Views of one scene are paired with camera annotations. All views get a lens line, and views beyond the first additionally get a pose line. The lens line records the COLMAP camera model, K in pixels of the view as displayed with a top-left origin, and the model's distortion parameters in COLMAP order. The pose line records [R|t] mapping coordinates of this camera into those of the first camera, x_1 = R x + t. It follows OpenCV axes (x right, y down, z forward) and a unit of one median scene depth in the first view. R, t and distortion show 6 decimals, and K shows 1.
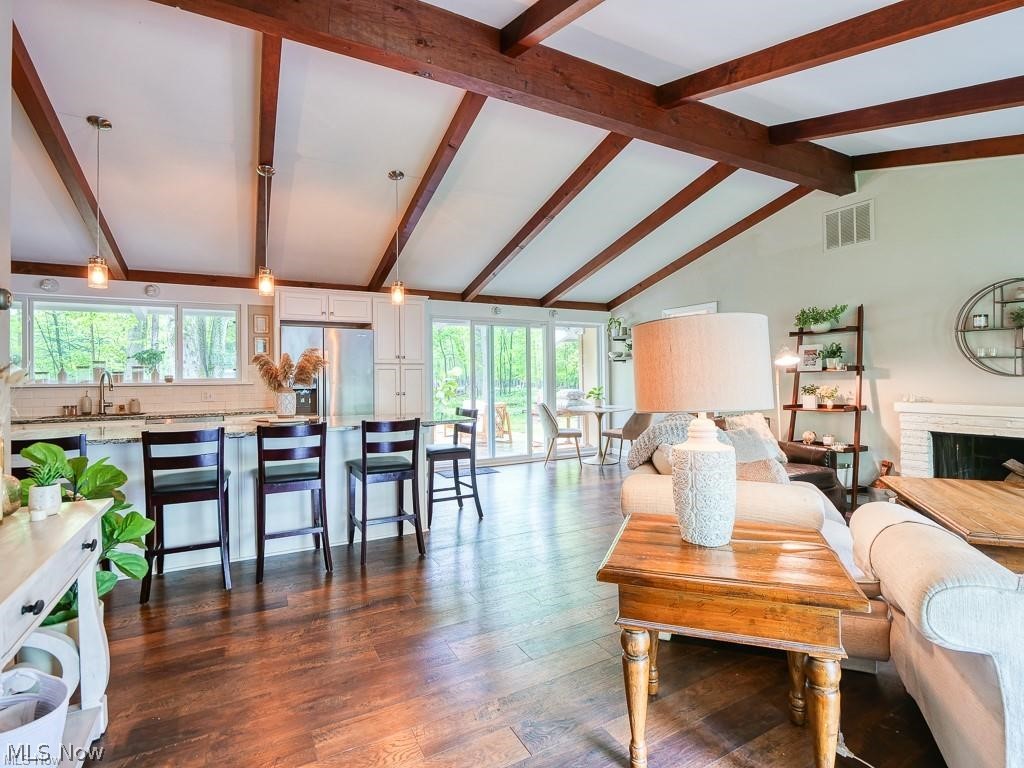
lens RADIAL K [[502.5, 0, 518.4], [0, 502.5, 373.1], [0, 0, 1]] dist [-0.013544, -0.000496]
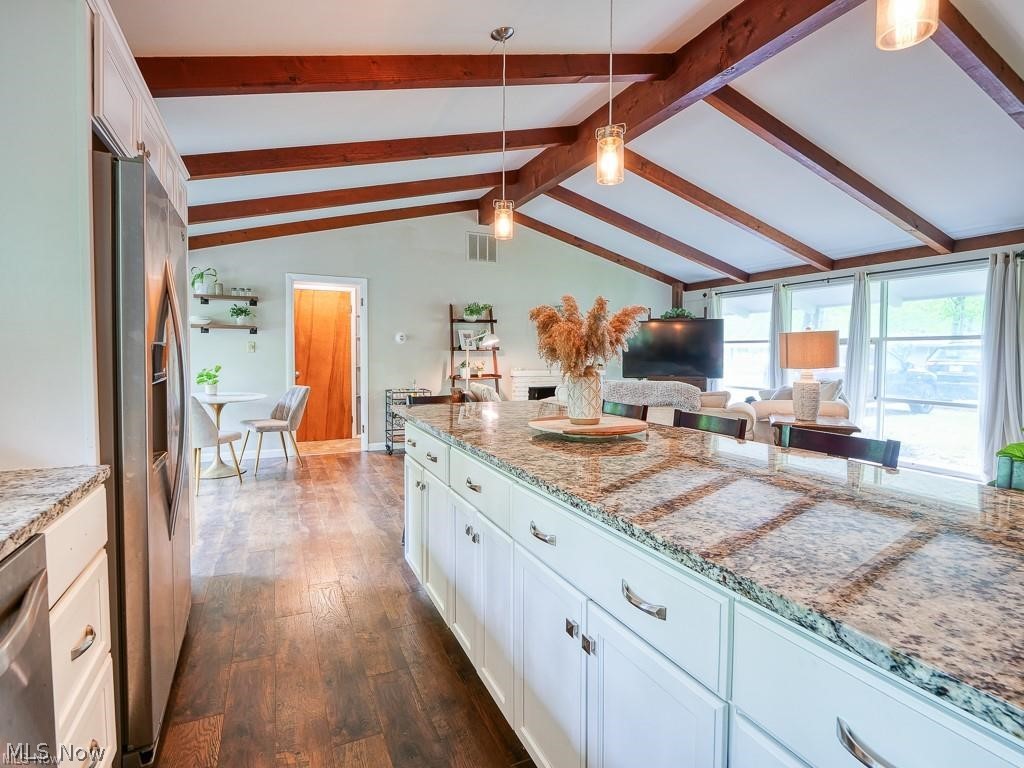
lens RADIAL K [[507.3, 0, 523.6], [0, 507.3, 371.5], [0, 0, 1]] dist [-0.011921, -0.001719]
pose [[0.043475, -0.024894, 0.998744, -0.760394], [-0.012631, 0.999596, 0.025465, 0.016846], [-0.998975, -0.013722, 0.043143, 0.800526]]
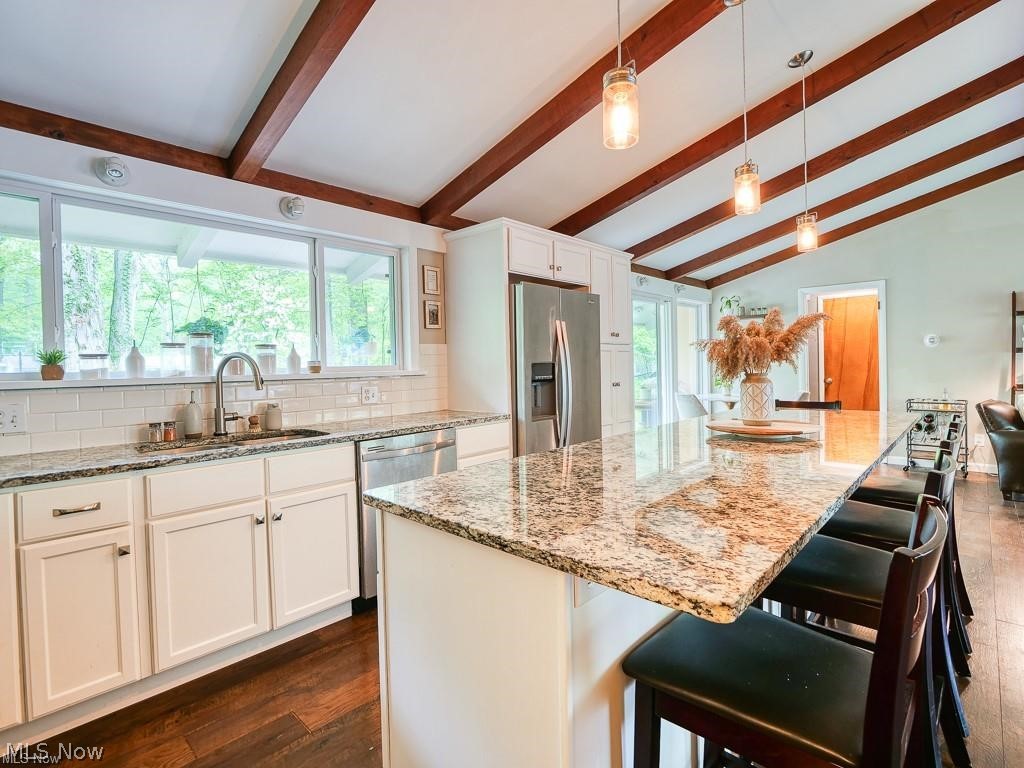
lens RADIAL K [[496.7, 0, 515.3], [0, 496.7, 372.3], [0, 0, 1]] dist [-0.014471, -0.001504]
pose [[0.950577, -0.014392, 0.310154, -0.697622], [0.008828, 0.999774, 0.019334, 0.009489], [-0.310362, -0.015640, 0.950490, 0.413565]]
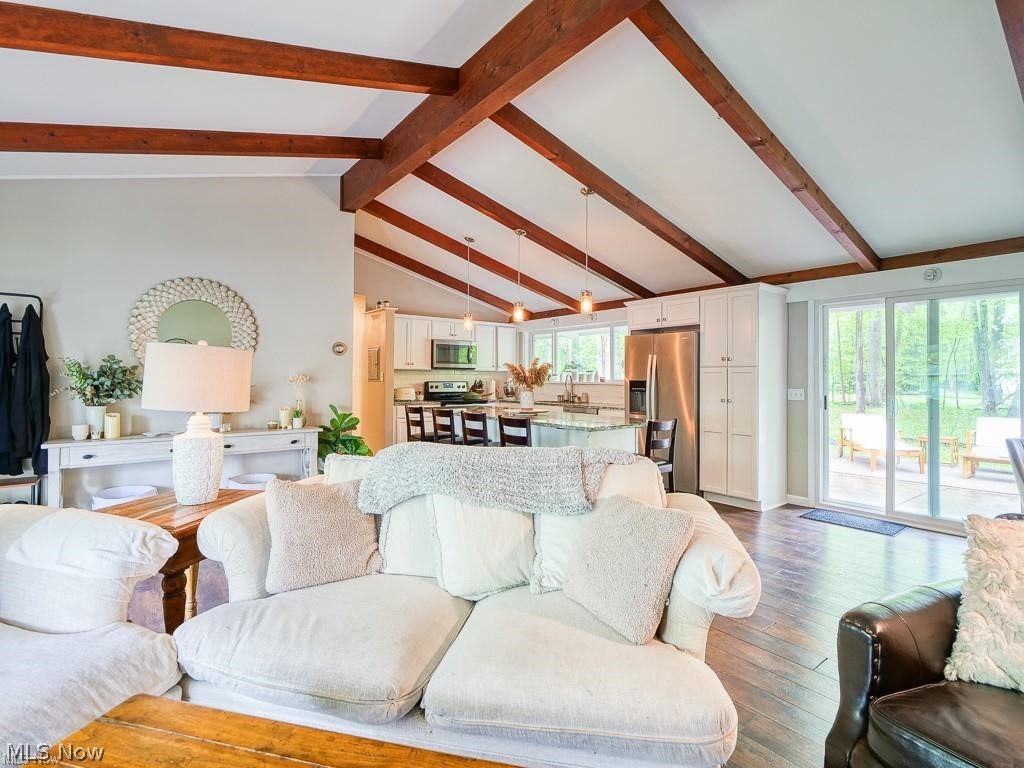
lens RADIAL K [[502.5, 0, 518.4], [0, 502.5, 373.1], [0, 0, 1]] dist [-0.013544, -0.000496]
pose [[0.158870, 0.003435, -0.987293, 0.669428], [0.001628, 0.999992, 0.003742, -0.012942], [0.987298, -0.002201, 0.158863, 0.587225]]
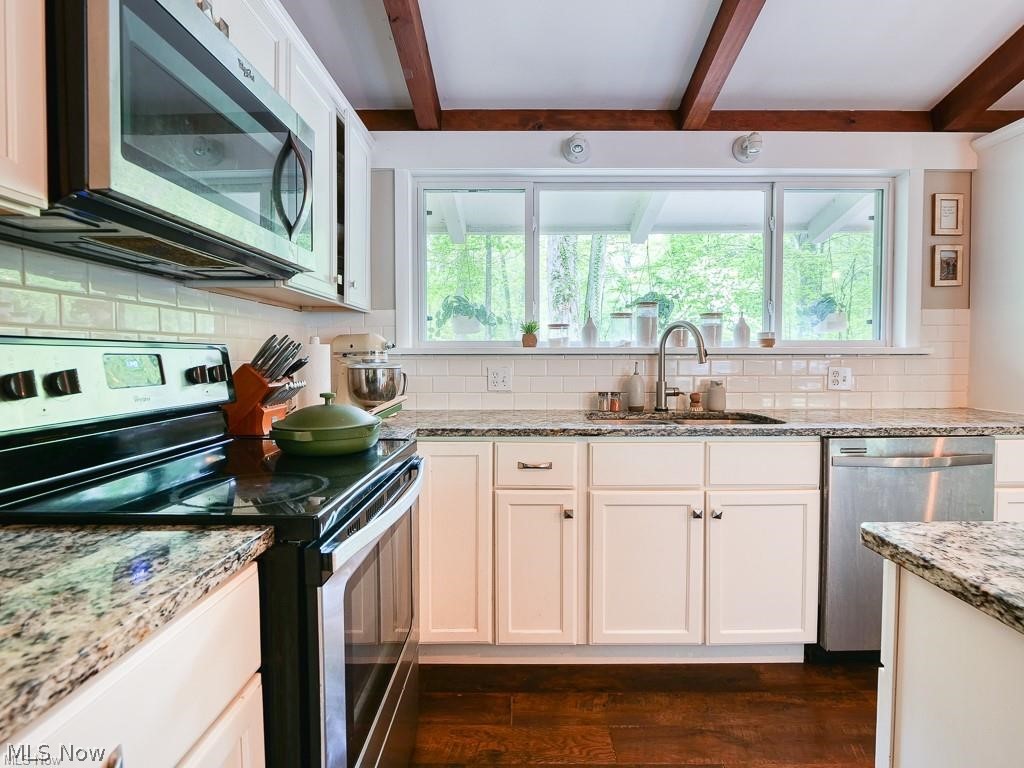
lens RADIAL K [[507.3, 0, 523.6], [0, 507.3, 371.5], [0, 0, 1]] dist [-0.011921, -0.001719]
pose [[0.876984, 0.024898, -0.479874, -0.712527], [-0.004758, 0.999058, 0.043140, 0.023276], [0.480496, -0.035549, 0.876276, 0.501090]]
